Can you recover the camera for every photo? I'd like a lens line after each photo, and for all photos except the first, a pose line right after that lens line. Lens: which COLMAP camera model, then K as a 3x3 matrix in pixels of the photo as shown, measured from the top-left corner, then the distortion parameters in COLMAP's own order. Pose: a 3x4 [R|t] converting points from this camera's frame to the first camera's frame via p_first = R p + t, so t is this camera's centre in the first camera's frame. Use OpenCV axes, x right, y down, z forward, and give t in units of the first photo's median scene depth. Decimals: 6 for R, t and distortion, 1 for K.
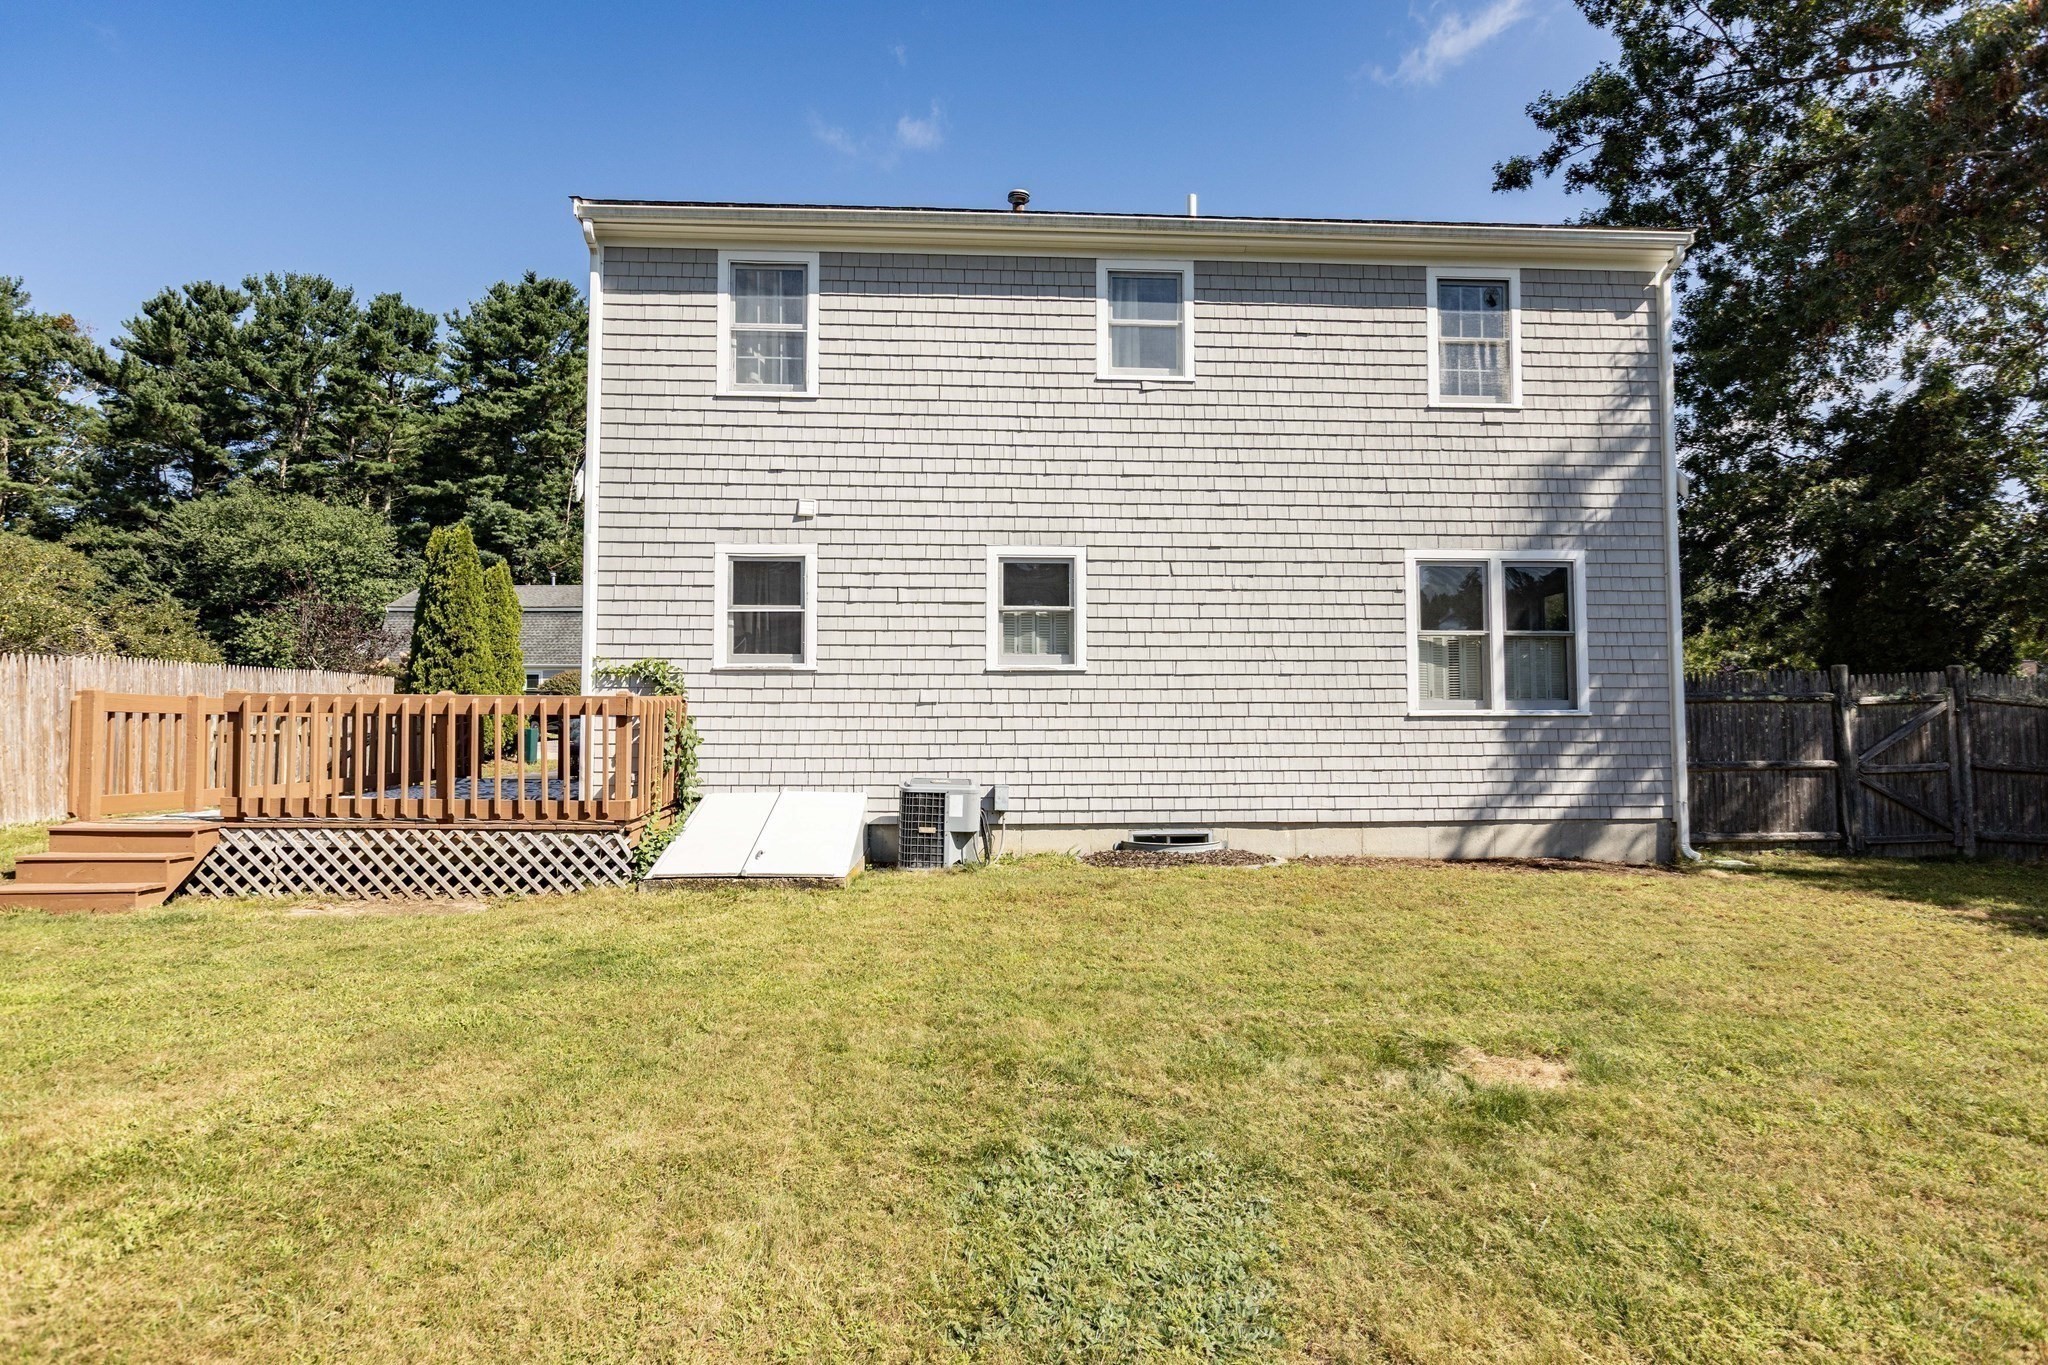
lens RADIAL K [[1071.4, 0, 1026.2], [0, 1071.4, 675.7], [0, 0, 1]] dist [-0.000810, 0.000493]
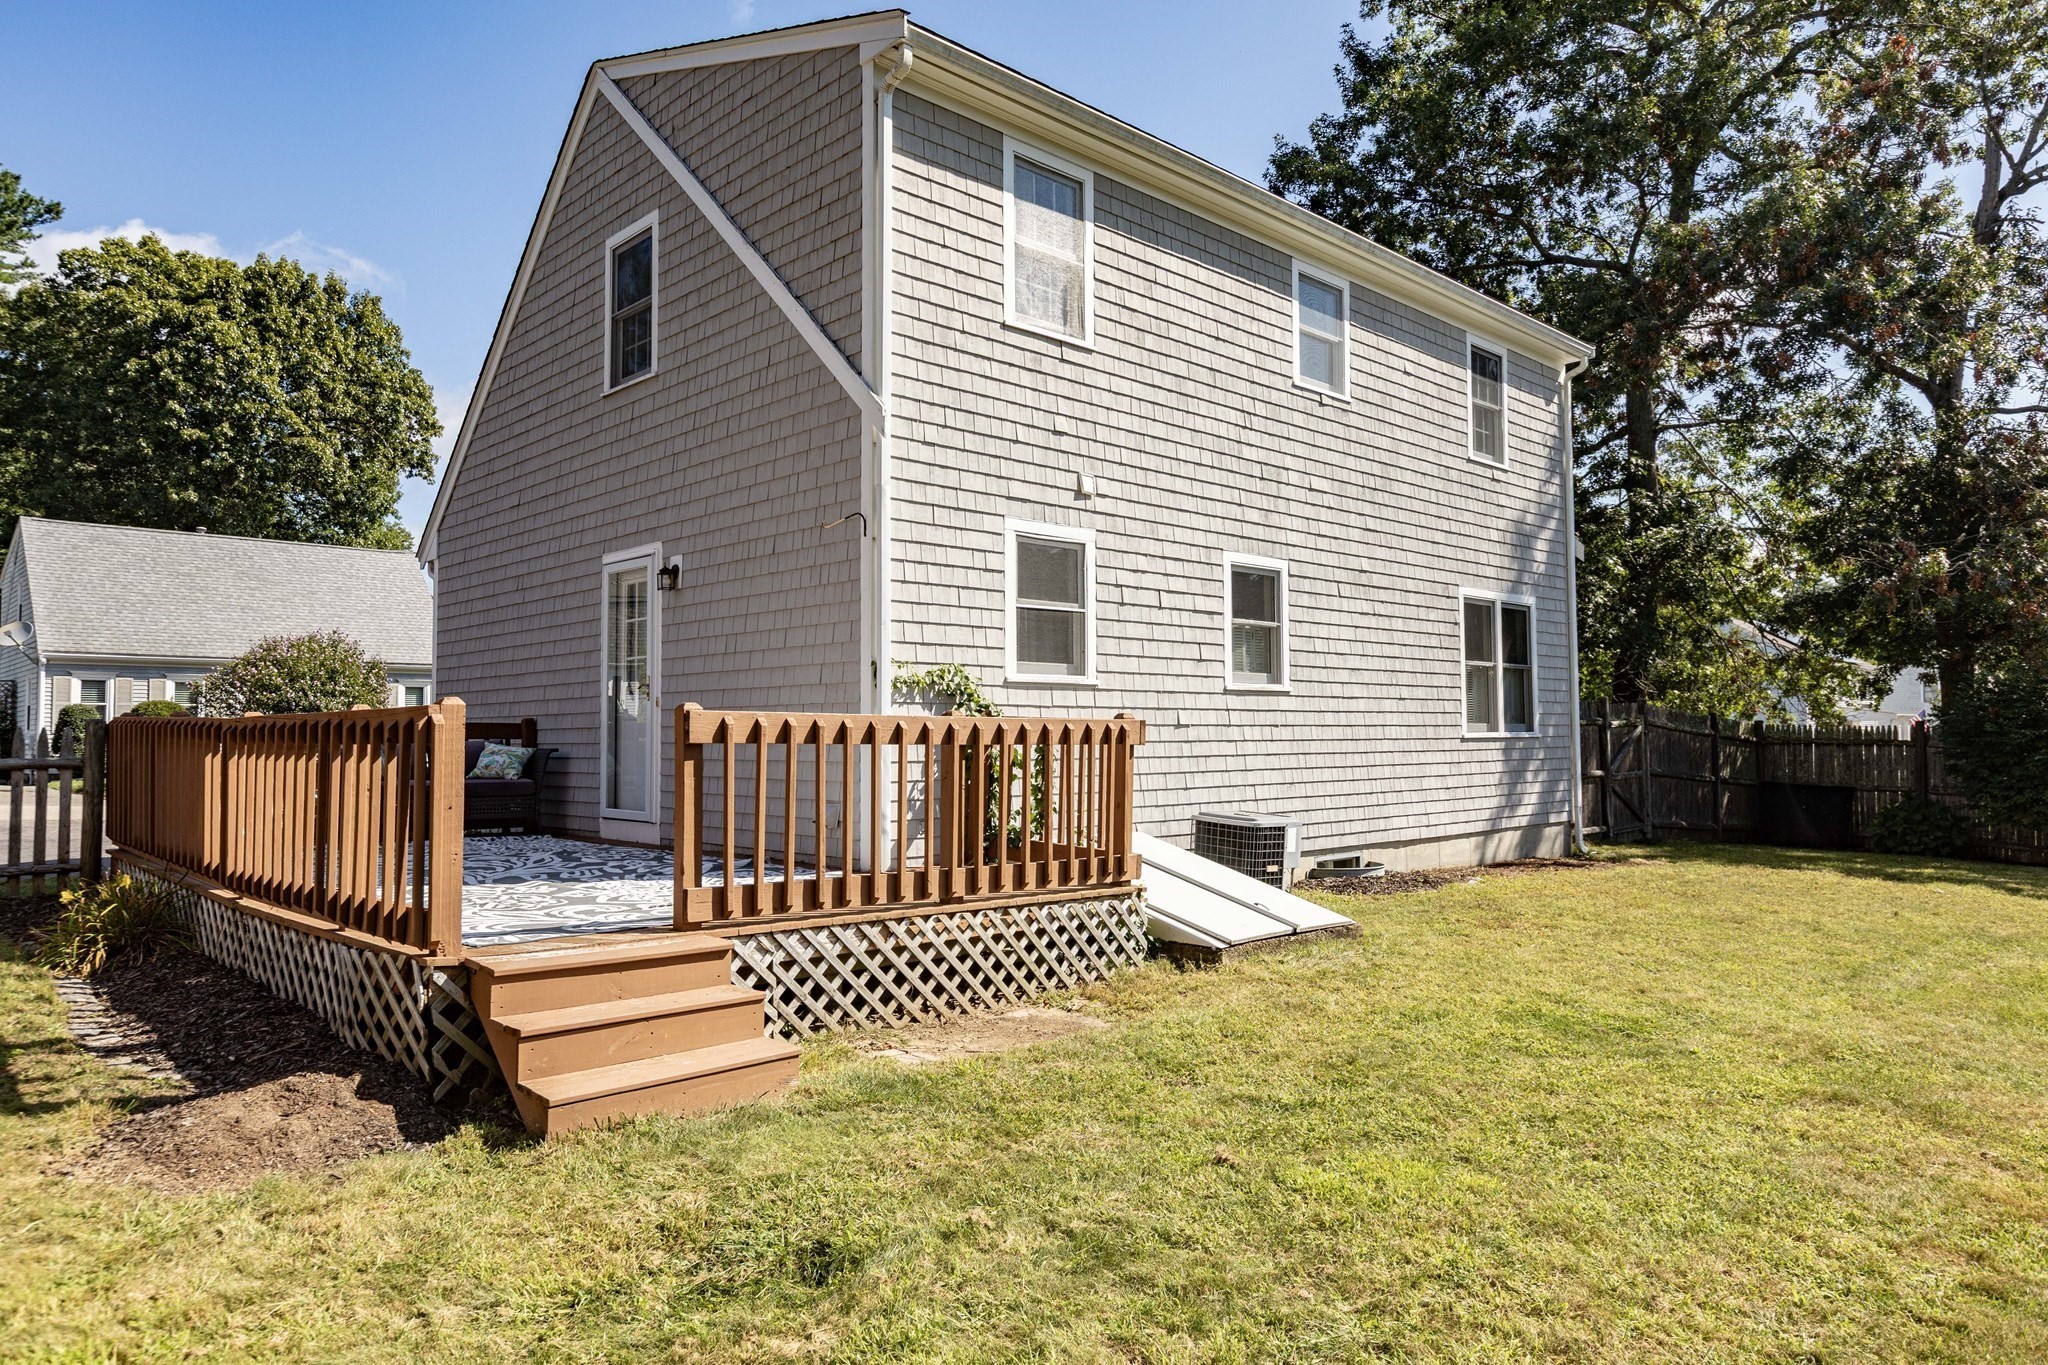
lens RADIAL K [[1321.5, 0, 1025.3], [0, 1321.5, 676.0], [0, 0, 1]] dist [-0.005328, 0.000135]
pose [[0.757851, 0.027088, 0.651865, -0.880967], [-0.028494, 0.999559, -0.008409, -0.002025], [-0.651805, -0.012201, 0.758288, 0.267876]]
